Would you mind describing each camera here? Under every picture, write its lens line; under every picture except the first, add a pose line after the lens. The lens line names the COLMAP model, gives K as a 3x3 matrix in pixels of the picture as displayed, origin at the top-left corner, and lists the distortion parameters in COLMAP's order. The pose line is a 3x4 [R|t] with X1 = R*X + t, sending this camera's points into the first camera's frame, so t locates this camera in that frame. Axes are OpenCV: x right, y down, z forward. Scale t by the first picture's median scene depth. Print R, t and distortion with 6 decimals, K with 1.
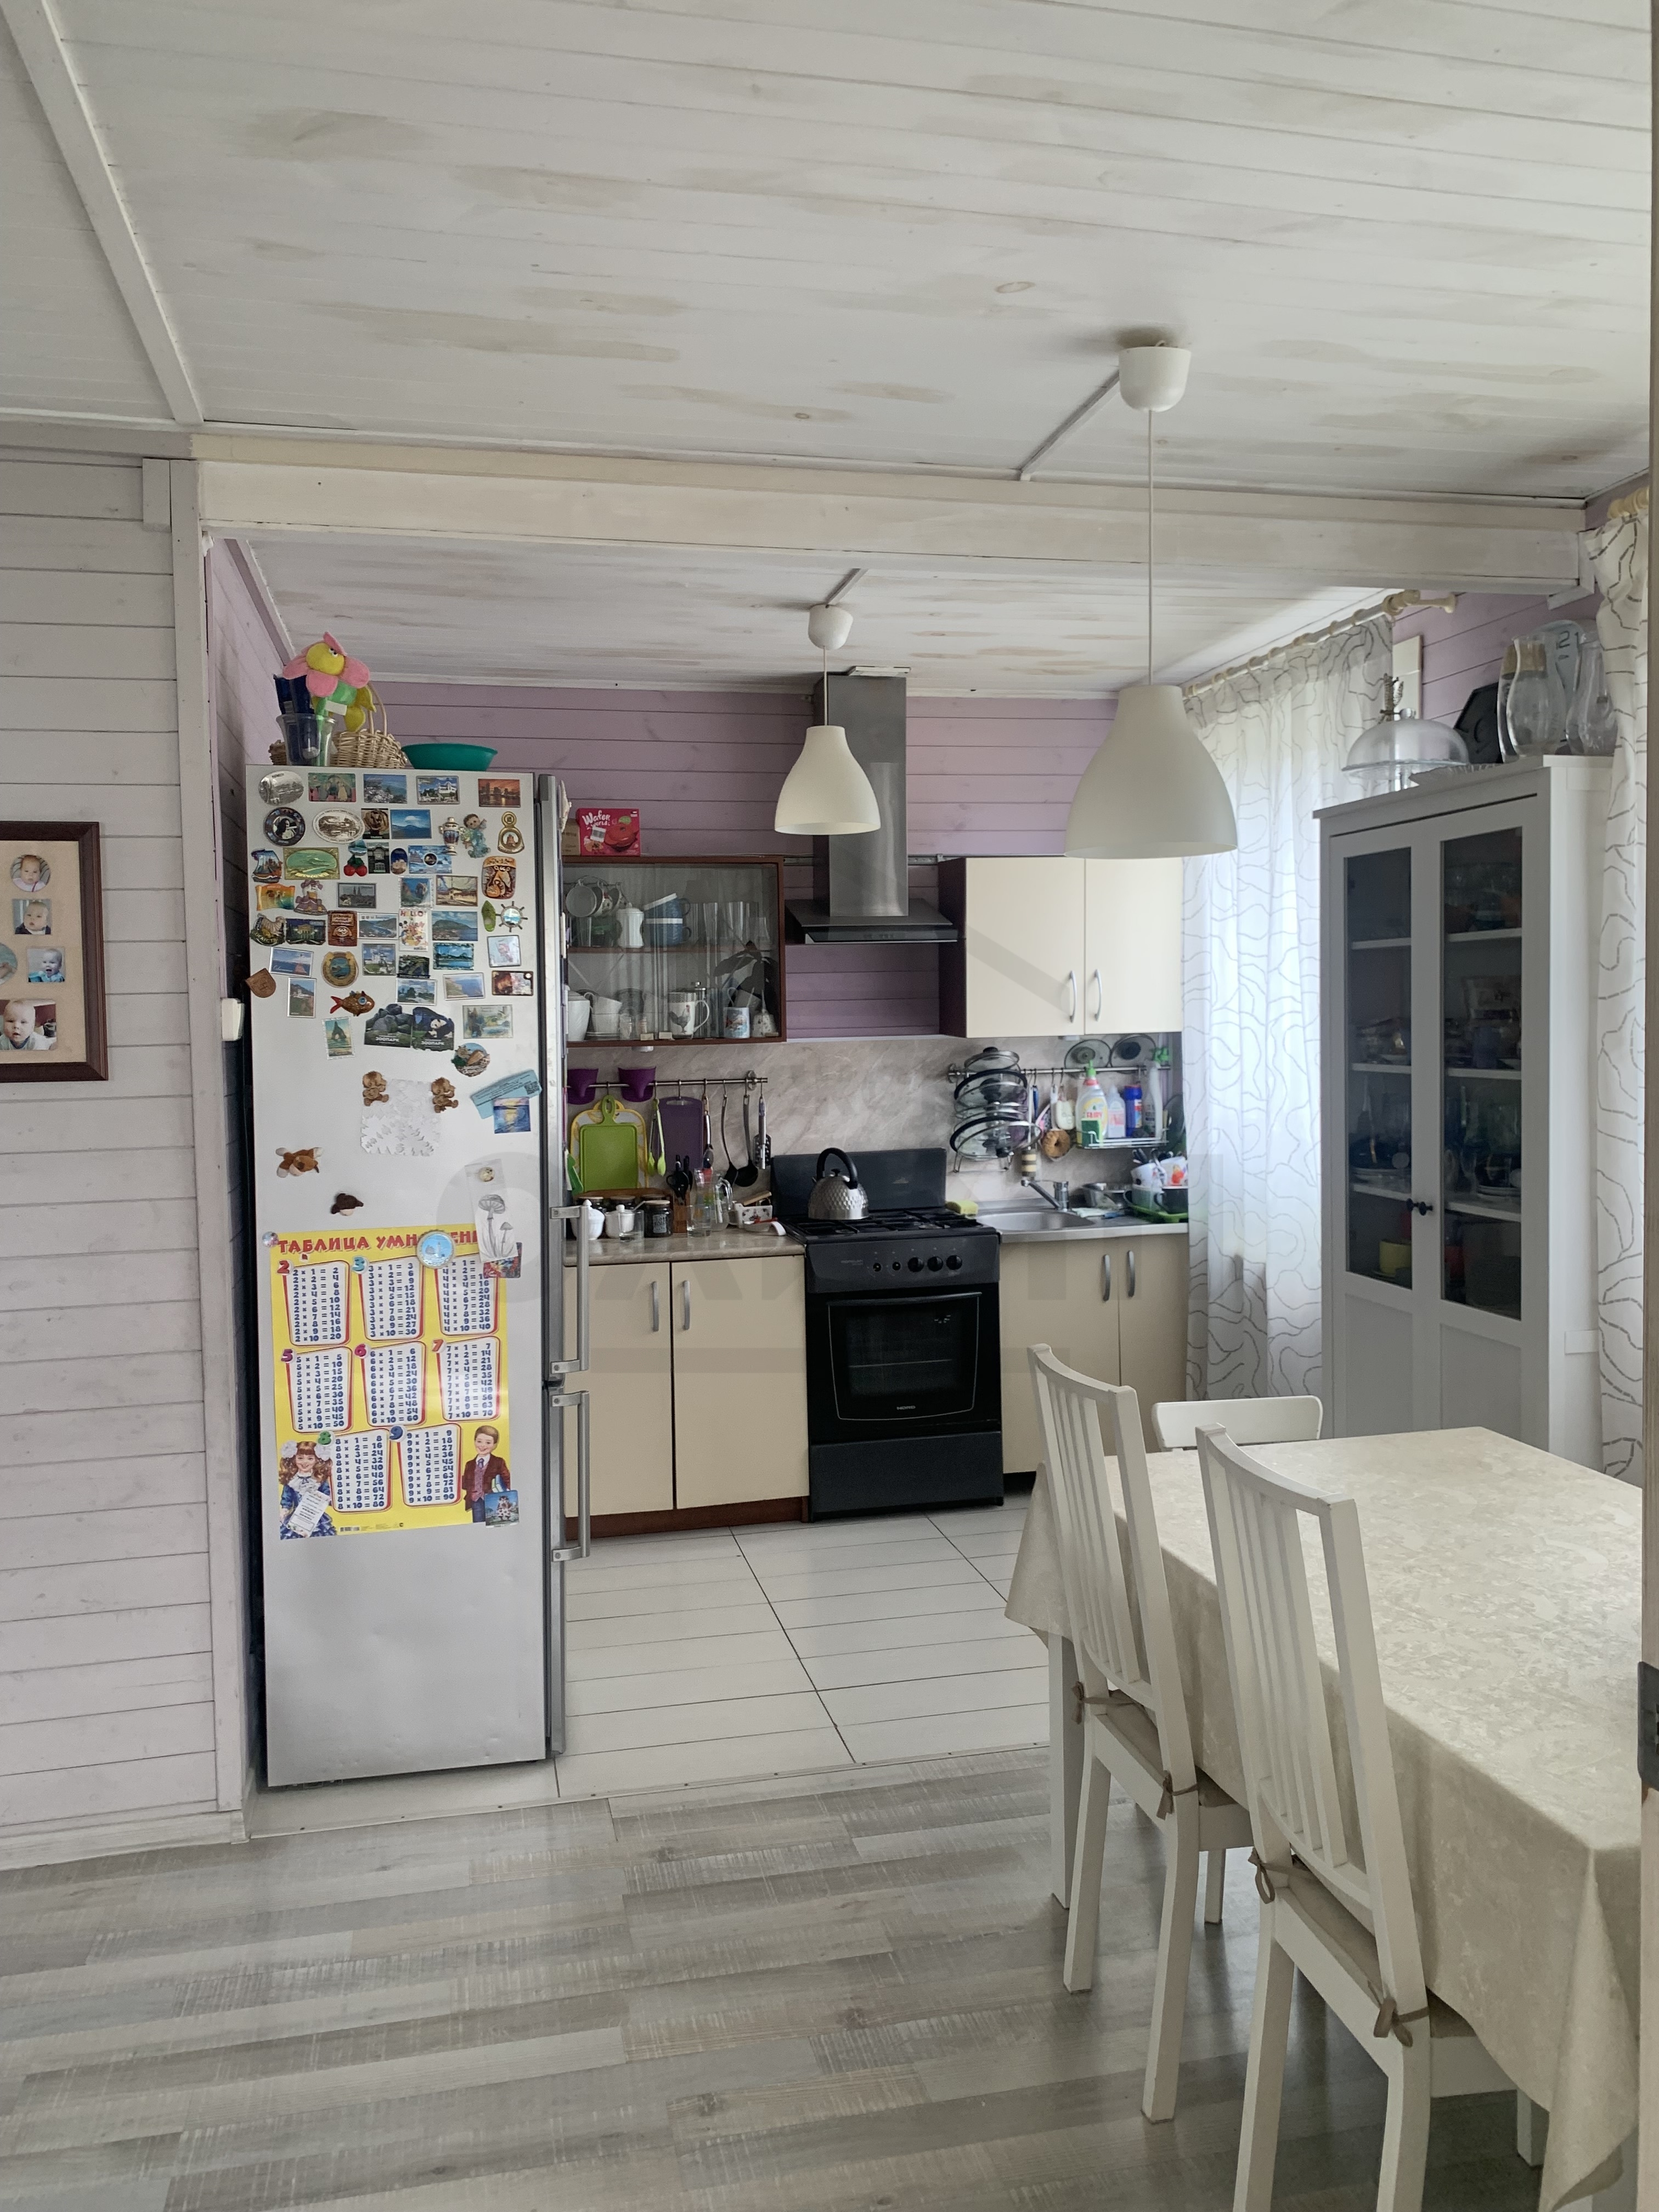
lens RADIAL K [[1687.4, 0, 823.0], [0, 1687.4, 1090.2], [0, 0, 1]] dist [0.045745, -0.054965]
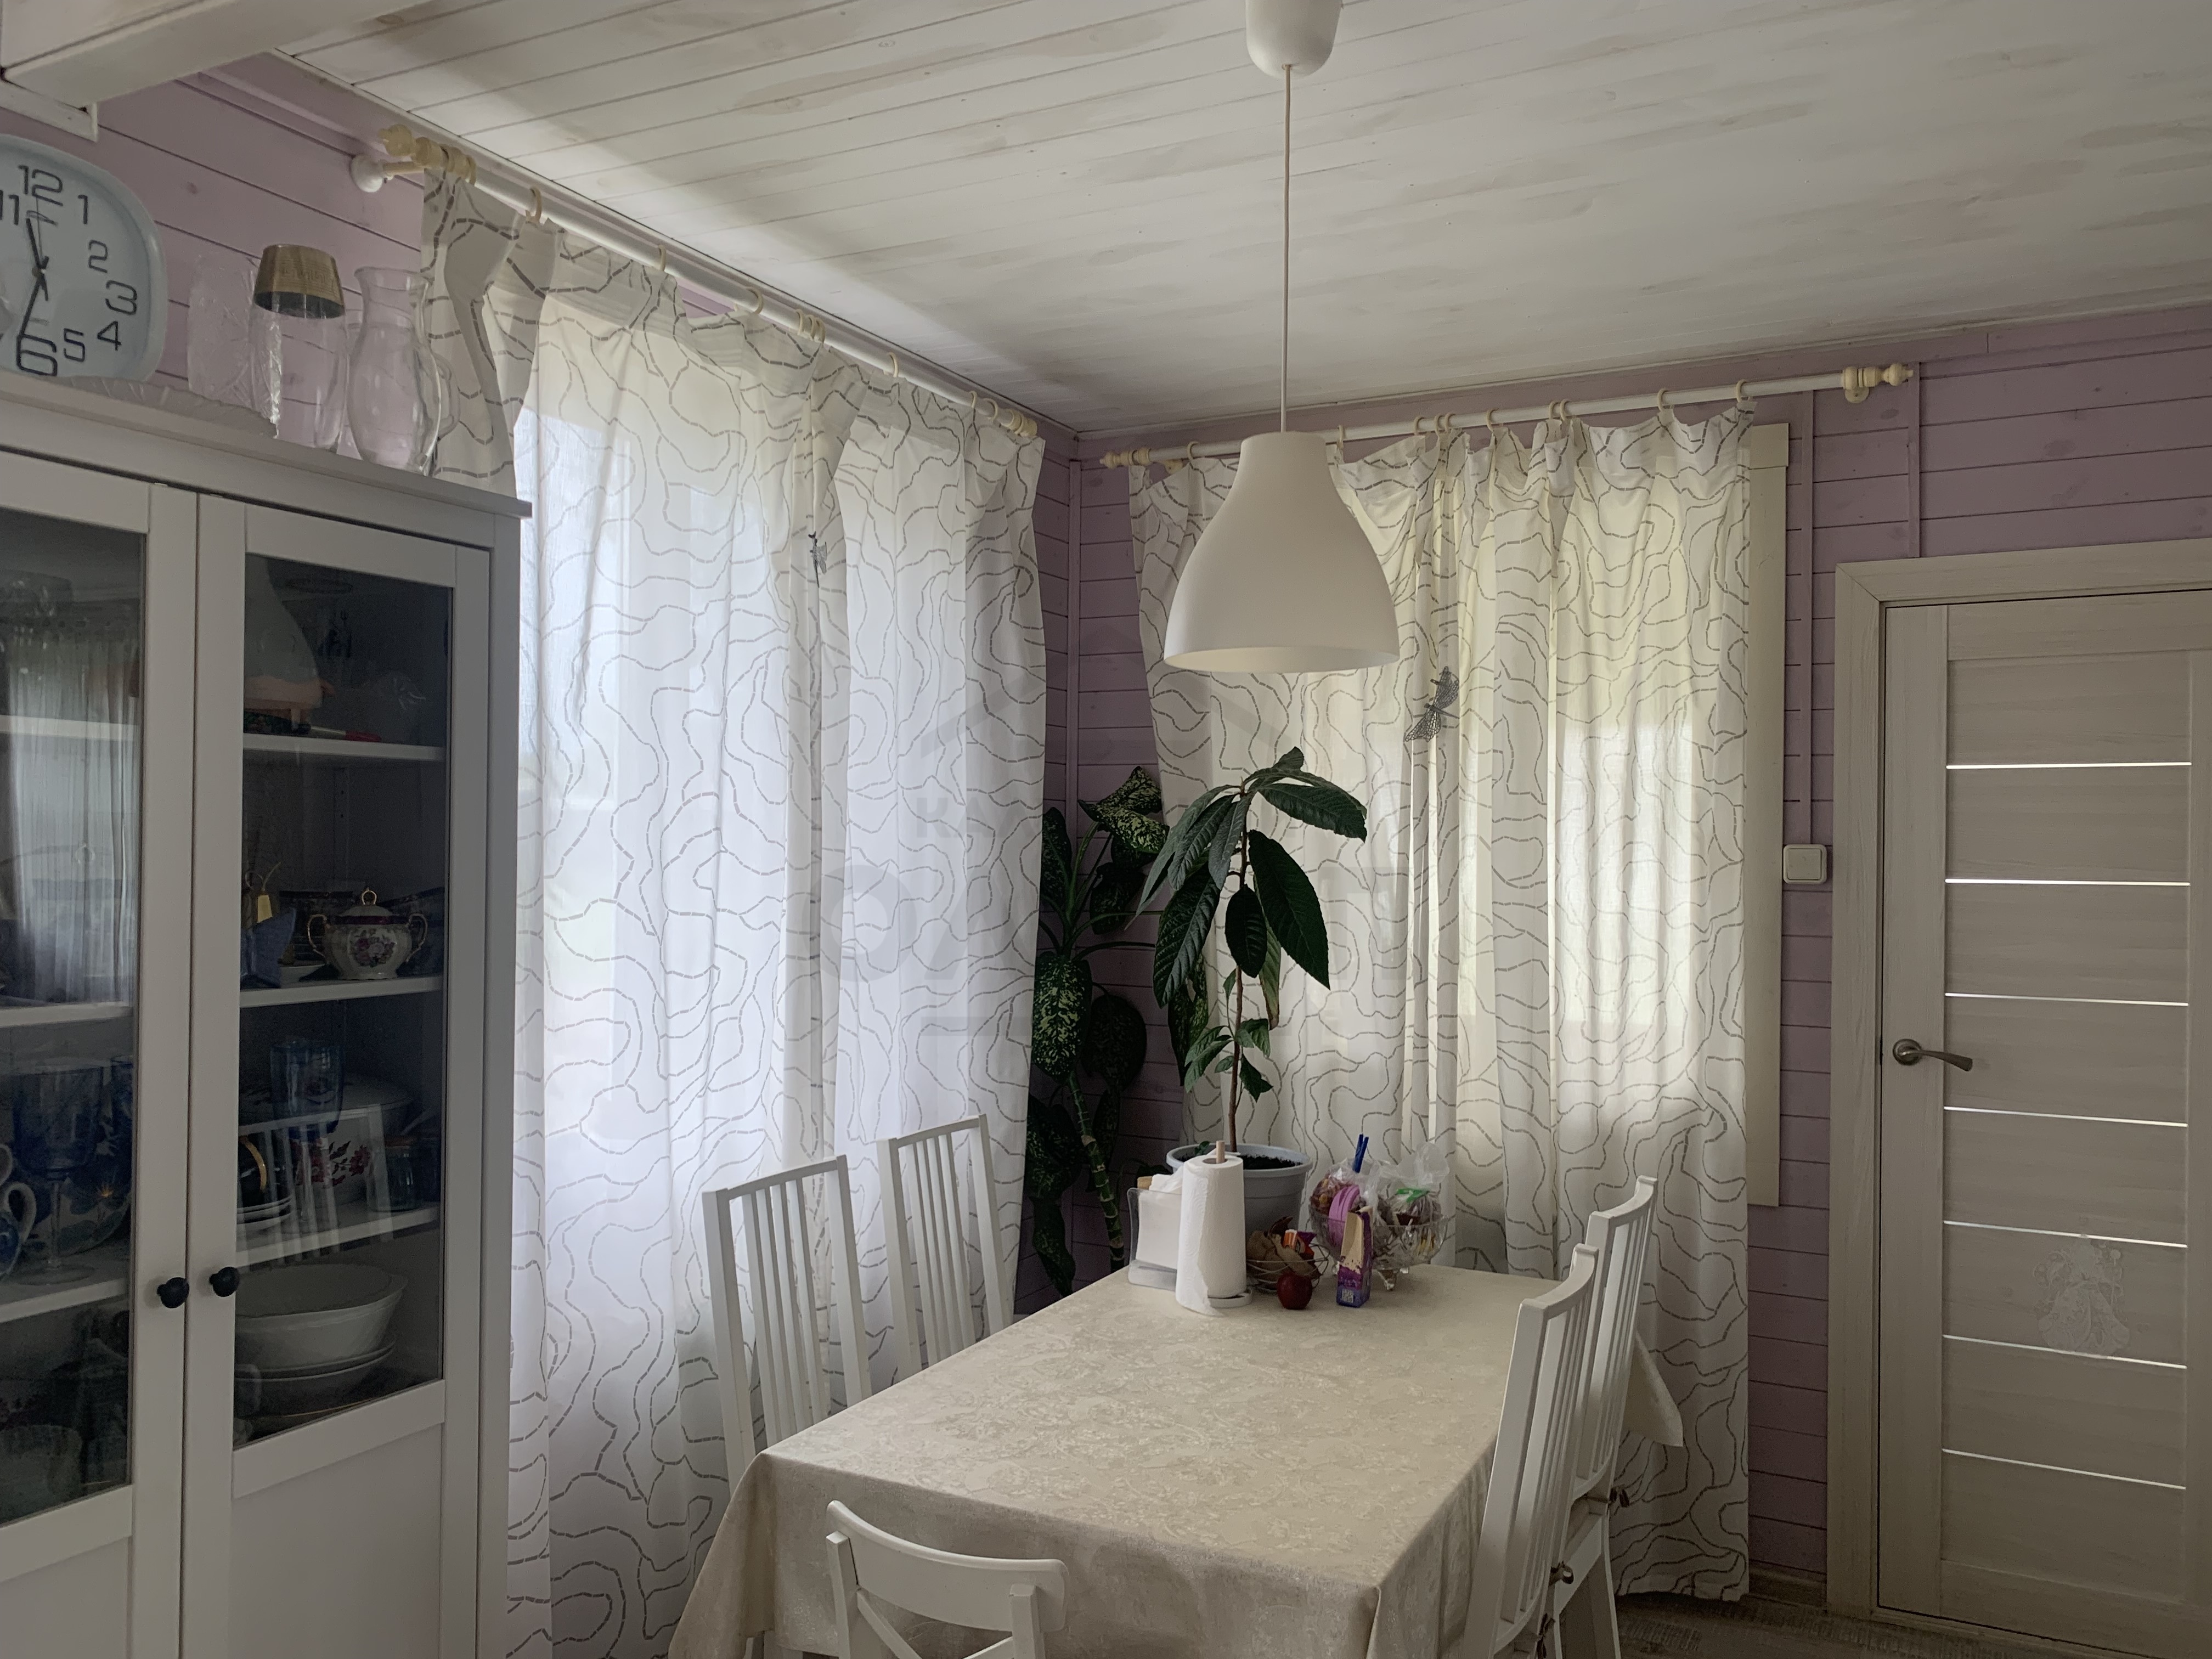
lens RADIAL K [[1687.4, 0, 1101.9], [0, 1687.4, 848.9], [0, 0, 1]] dist [0.045745, -0.054965]
pose [[-0.766488, 0.008358, 0.642204, -0.175369], [0.031105, 0.999225, 0.024121, -0.066052], [-0.641504, 0.038465, -0.766154, 1.323697]]
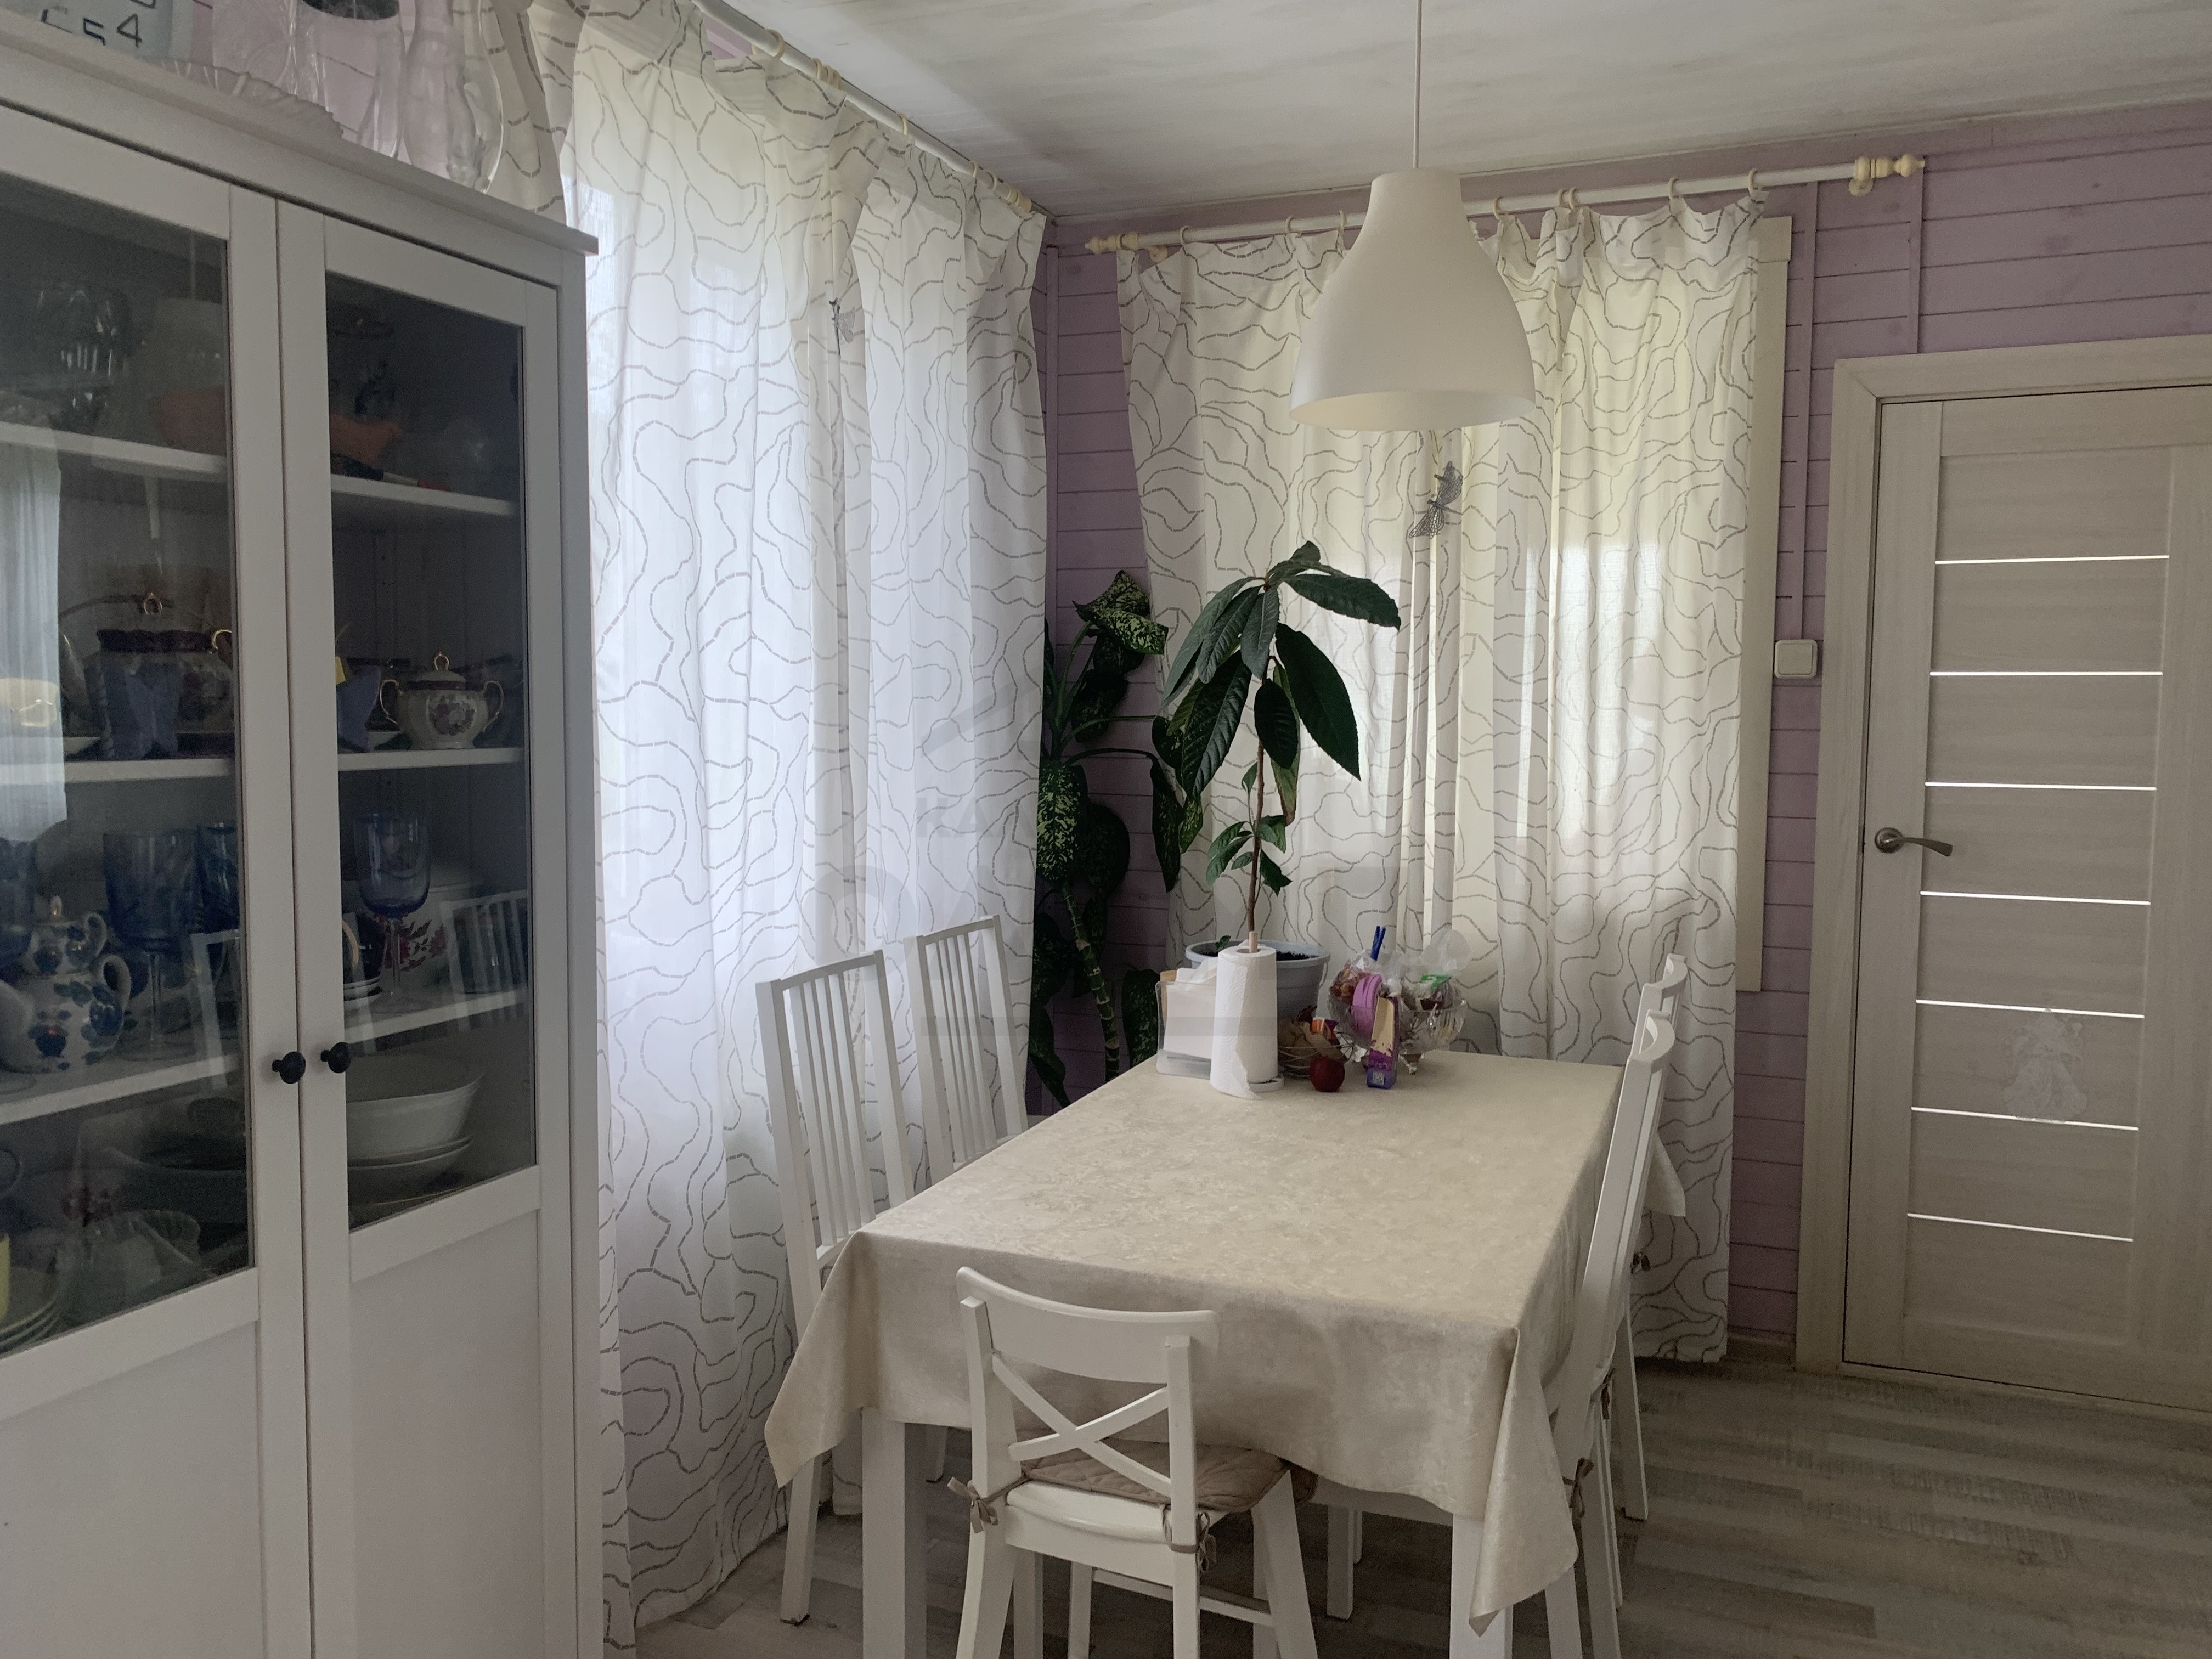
lens RADIAL K [[1687.4, 0, 1112.7], [0, 1687.4, 825.4], [0, 0, 1]] dist [0.045745, -0.054965]
pose [[-0.823889, -0.031518, 0.565875, -0.091371], [0.032506, 0.994181, 0.102702, -0.038351], [-0.565819, 0.103010, -0.818070, 1.372203]]
